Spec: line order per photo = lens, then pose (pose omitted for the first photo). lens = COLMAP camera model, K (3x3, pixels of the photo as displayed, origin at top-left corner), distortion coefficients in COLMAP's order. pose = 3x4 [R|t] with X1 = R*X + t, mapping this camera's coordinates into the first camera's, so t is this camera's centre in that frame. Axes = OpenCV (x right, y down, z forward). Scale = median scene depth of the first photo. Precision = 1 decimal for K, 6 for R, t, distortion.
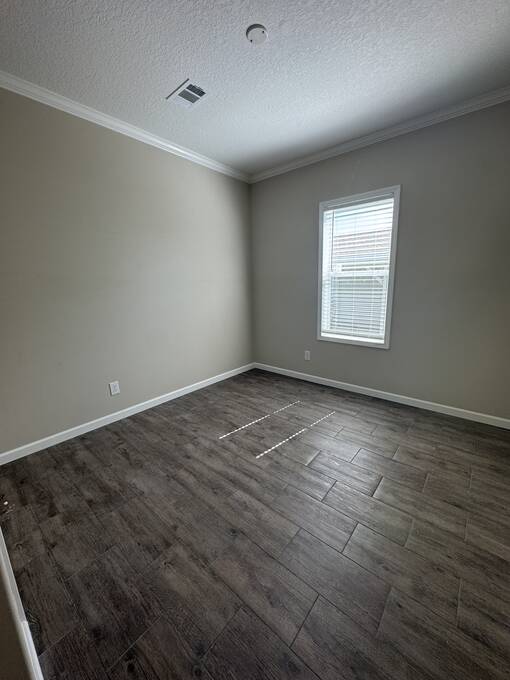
lens RADIAL K [[270.8, 0, 257.3], [0, 270.8, 337.7], [0, 0, 1]] dist [-0.005011, 0.000966]
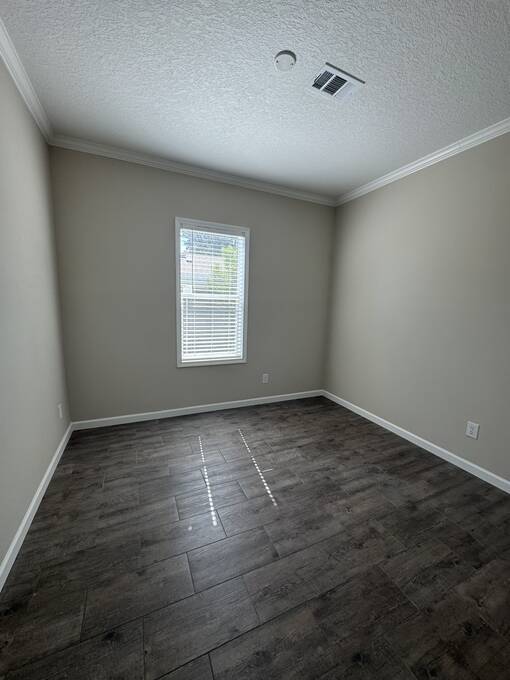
lens RADIAL K [[270.8, 0, 256.9], [0, 270.8, 340.9], [0, 0, 1]] dist [-0.005011, 0.000966]
pose [[0.425112, -0.094447, 0.900200, -0.514186], [0.144985, 0.988805, 0.035276, -0.080373], [-0.893454, 0.115519, 0.434046, 0.412675]]
